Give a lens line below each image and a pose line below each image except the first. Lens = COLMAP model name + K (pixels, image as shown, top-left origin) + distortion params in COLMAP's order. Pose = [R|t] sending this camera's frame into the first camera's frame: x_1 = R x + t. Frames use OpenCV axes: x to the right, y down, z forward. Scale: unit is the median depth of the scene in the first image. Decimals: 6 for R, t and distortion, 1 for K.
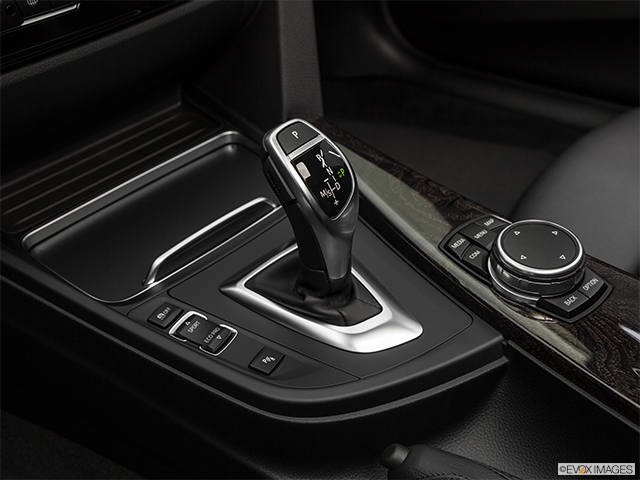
lens RADIAL K [[796.3, 0, 320.9], [0, 796.3, 242.0], [0, 0, 1]] dist [0.015791, 0.022256]
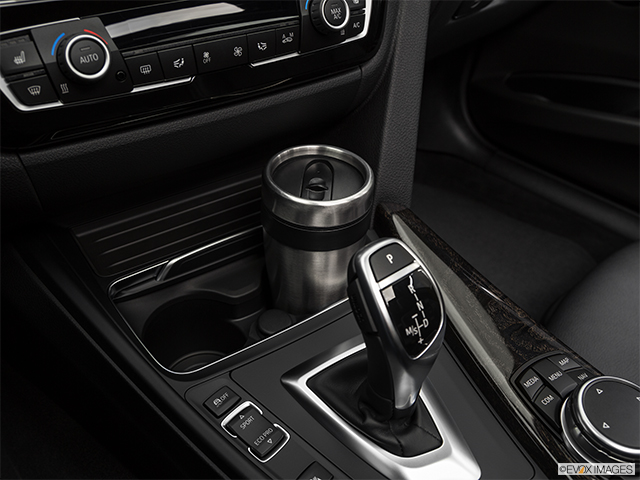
lens RADIAL K [[547.7, 0, 320.0], [0, 547.7, 240.0], [0, 0, 1]] dist [-0.064634, 0.000305]
pose [[0.978643, 0.183890, -0.091886, -0.051524], [-0.182950, 0.982946, 0.018630, -0.139168], [0.093745, -0.001421, 0.995595, 0.342683]]
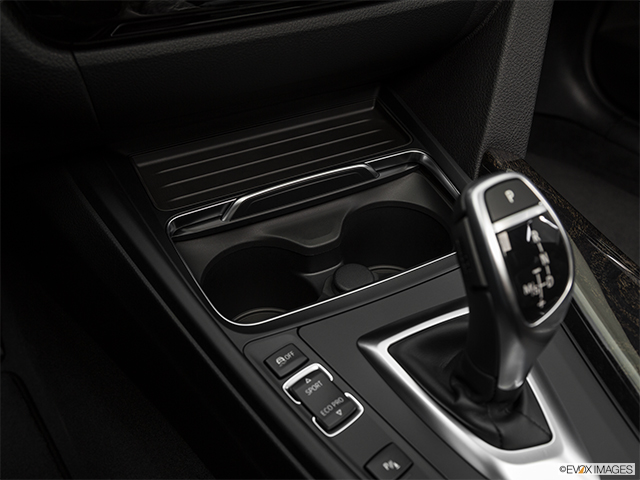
lens RADIAL K [[588.4, 0, 320.0], [0, 588.4, 240.0], [0, 0, 1]] dist [-0.063372, 0.014437]
pose [[0.941715, 0.259632, -0.213925, -0.063391], [-0.246531, 0.965287, 0.086282, -0.091578], [0.228900, -0.028514, 0.973032, 0.415058]]
